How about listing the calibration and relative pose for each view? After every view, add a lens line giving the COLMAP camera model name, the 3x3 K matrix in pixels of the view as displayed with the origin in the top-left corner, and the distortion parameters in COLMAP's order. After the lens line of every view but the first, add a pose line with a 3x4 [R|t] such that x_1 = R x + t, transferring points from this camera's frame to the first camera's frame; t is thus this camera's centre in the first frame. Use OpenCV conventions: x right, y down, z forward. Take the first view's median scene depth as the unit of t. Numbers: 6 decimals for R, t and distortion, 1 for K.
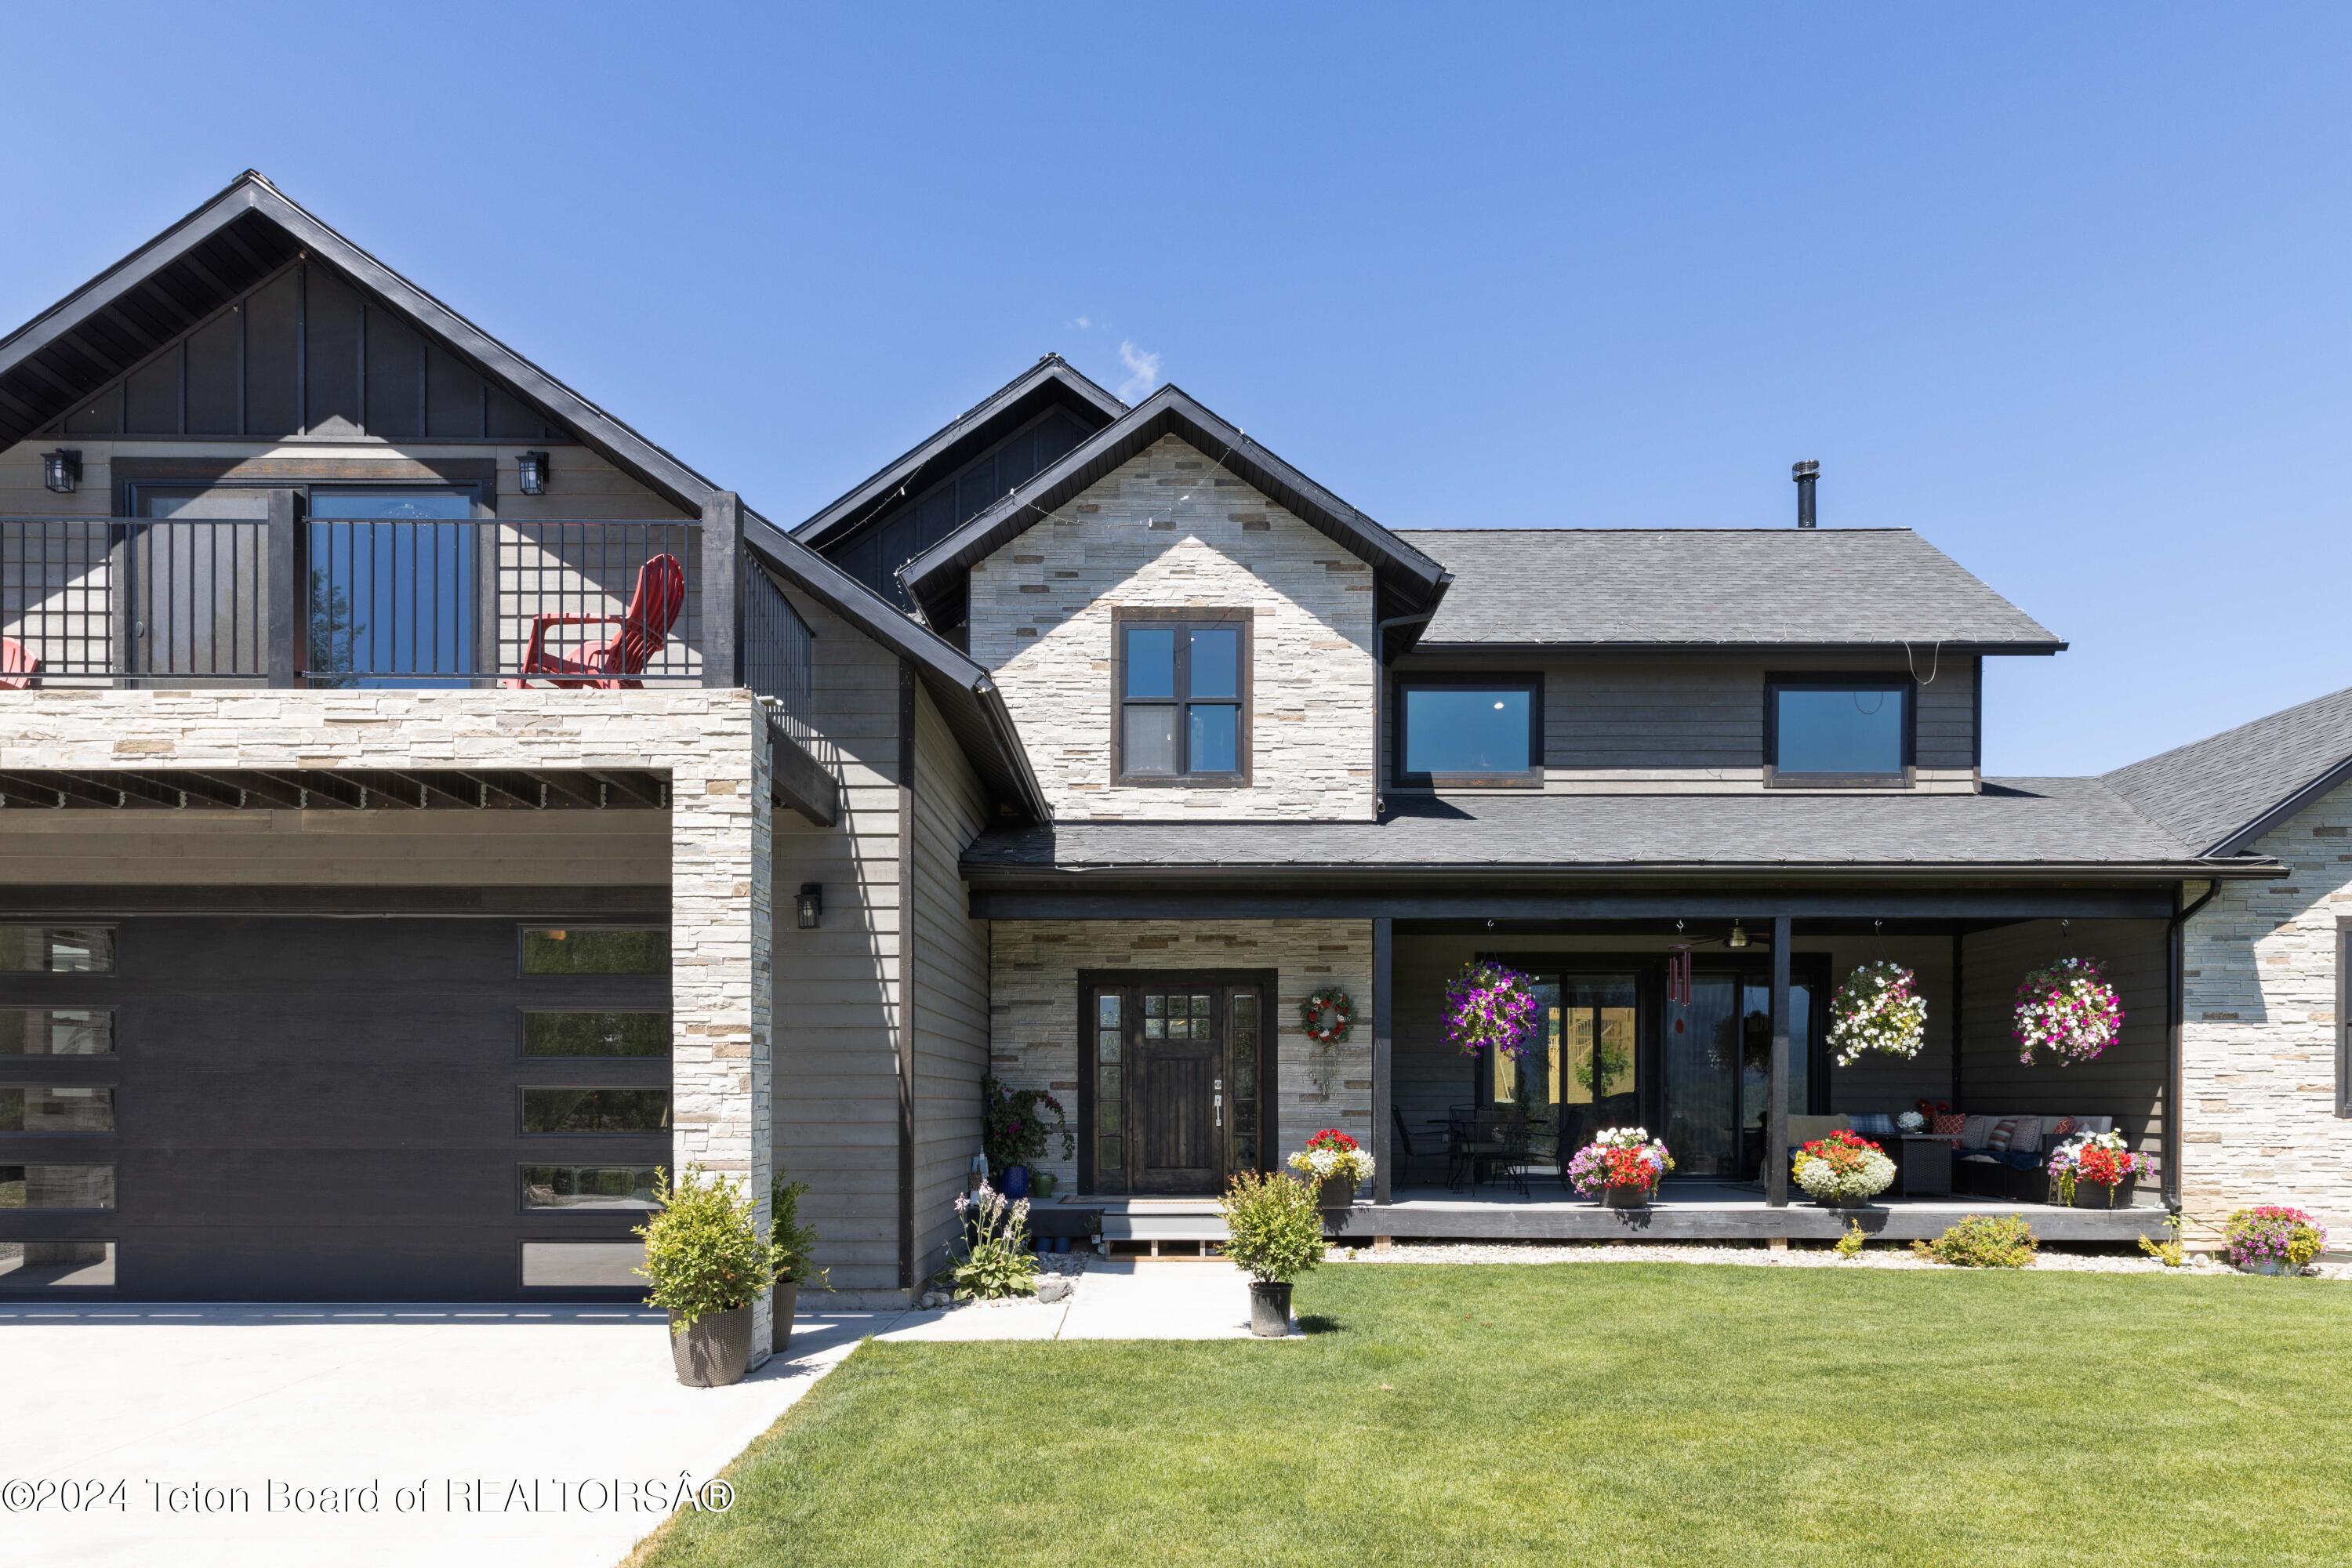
lens RADIAL K [[1673.3, 0, 1175.3], [0, 1673.3, 928.8], [0, 0, 1]] dist [0.014858, 0.004815]
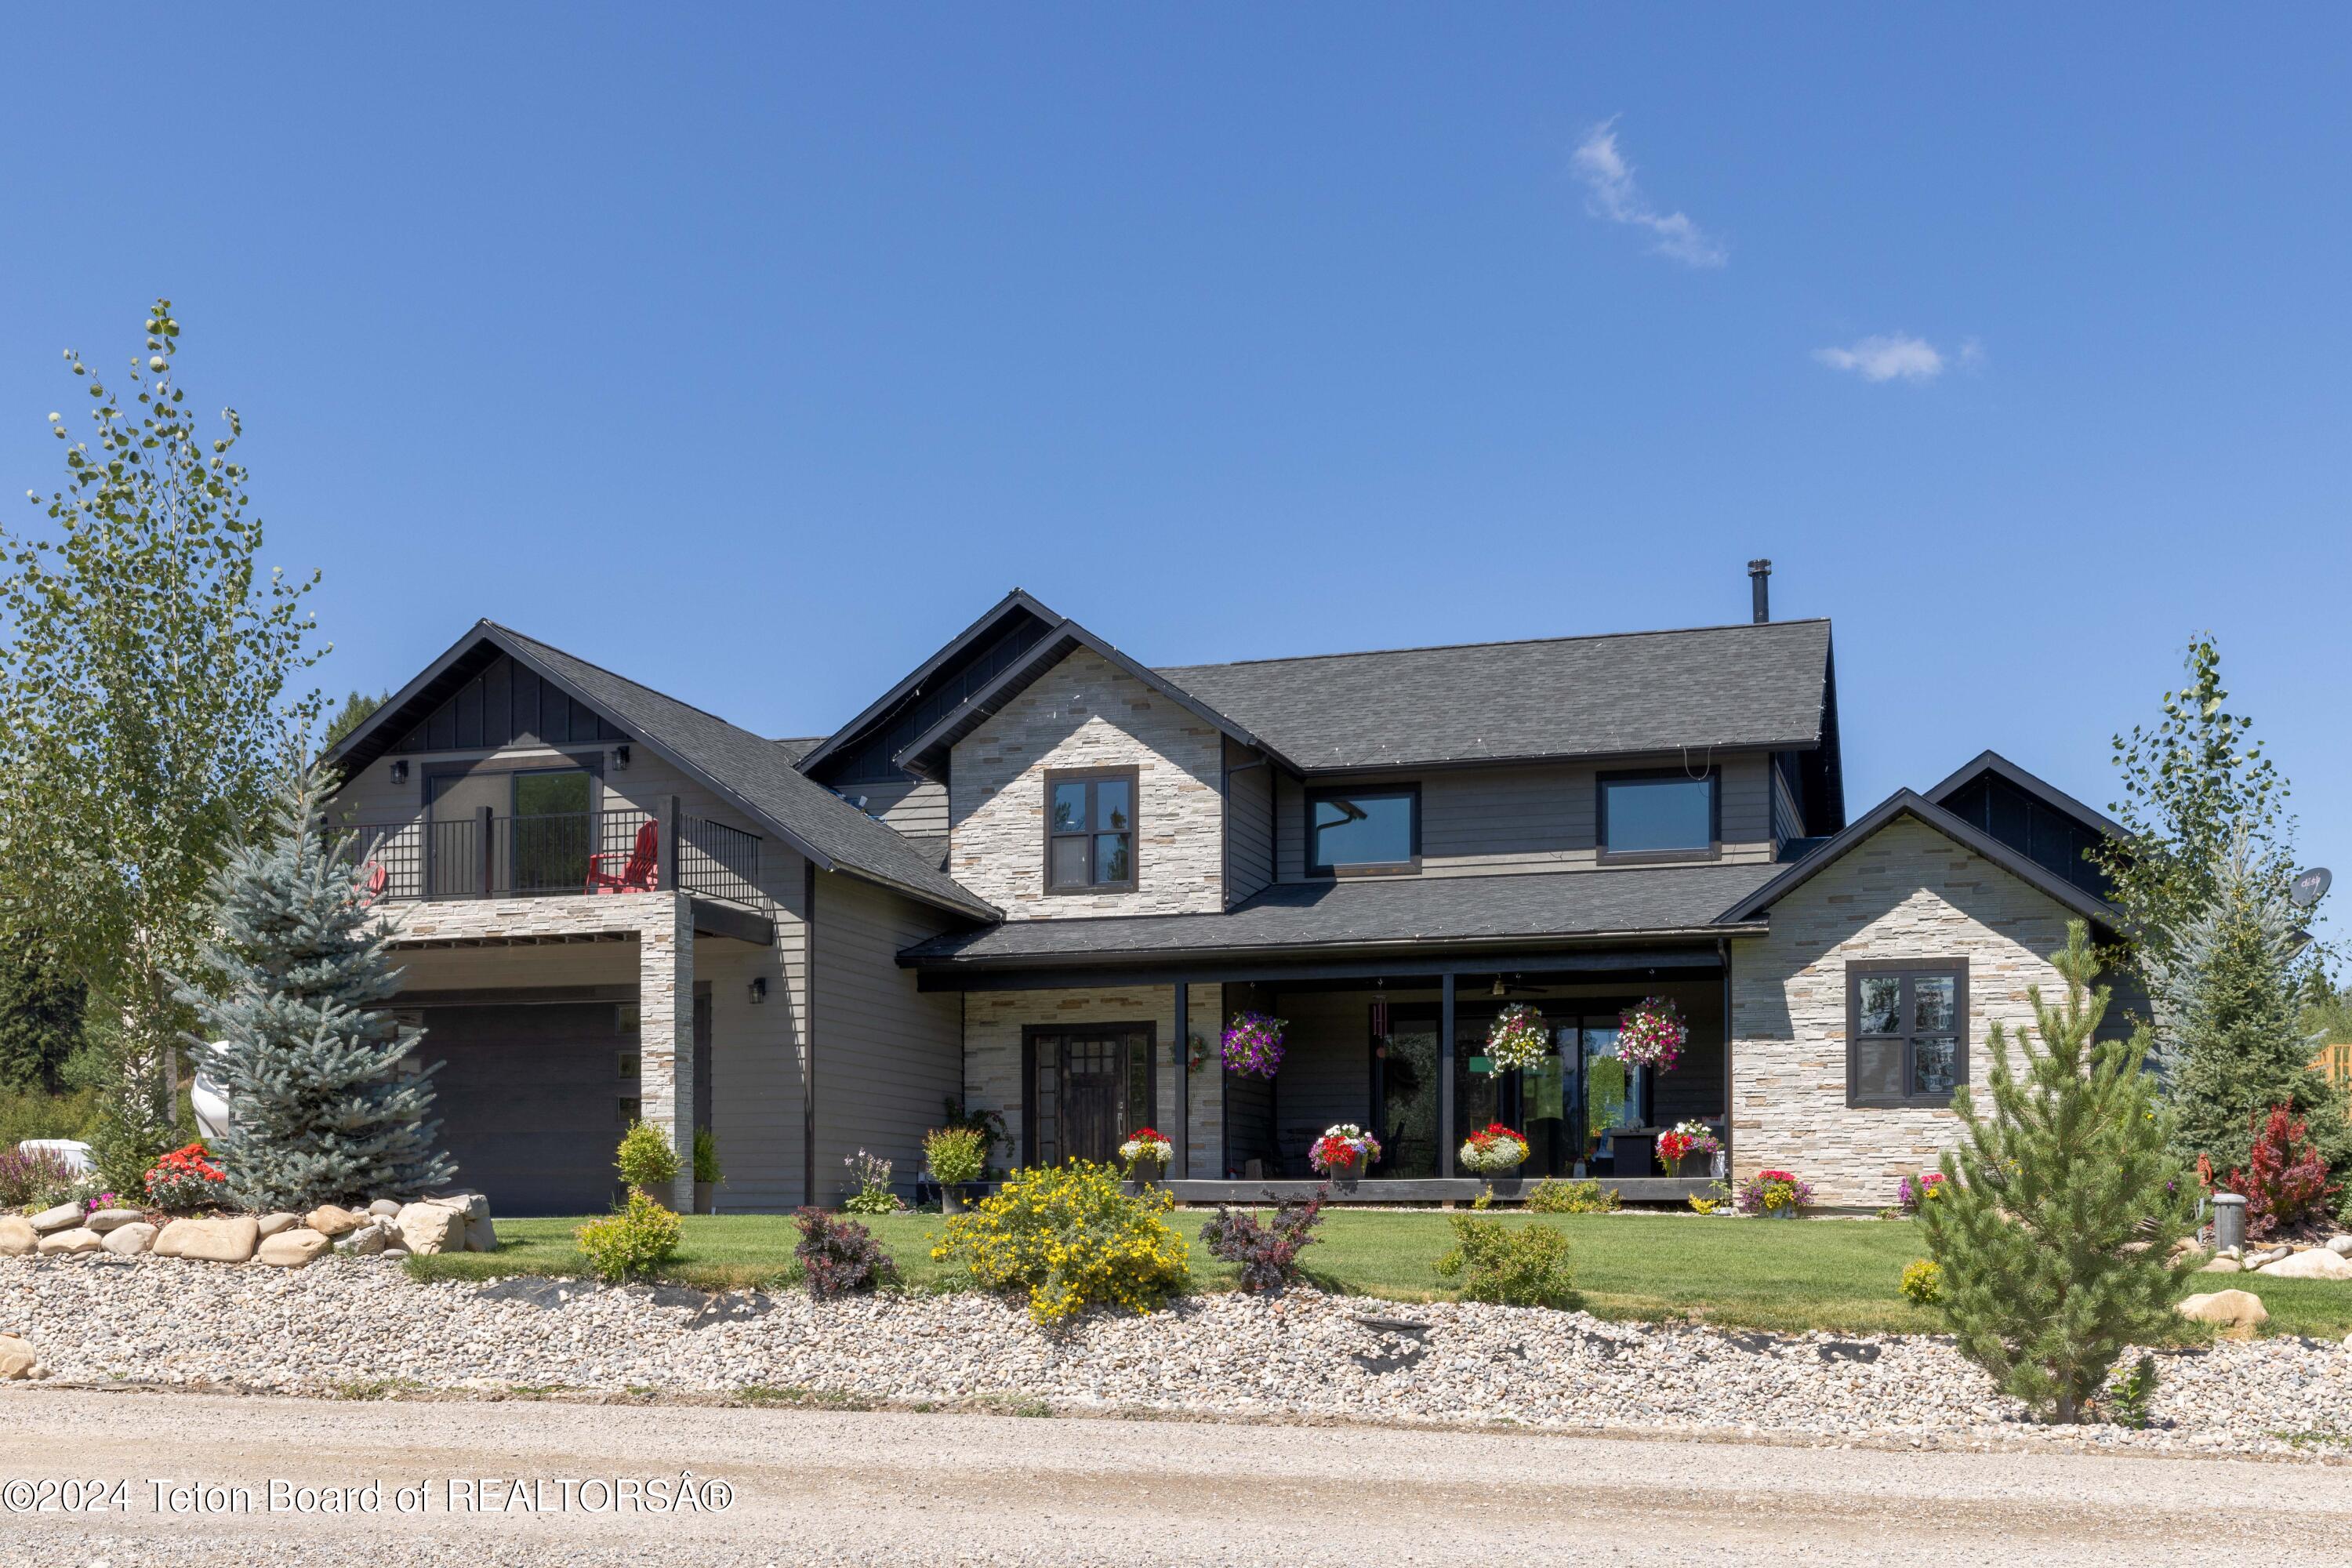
lens RADIAL K [[2250.5, 0, 1176.0], [0, 2250.5, 784.0], [0, 0, 1]] dist [0.016845, -0.000716]
pose [[0.961967, -0.055520, -0.267464, 0.596770], [0.031087, 0.995017, -0.094735, 0.005596], [0.271390, 0.082817, 0.958900, -0.829658]]
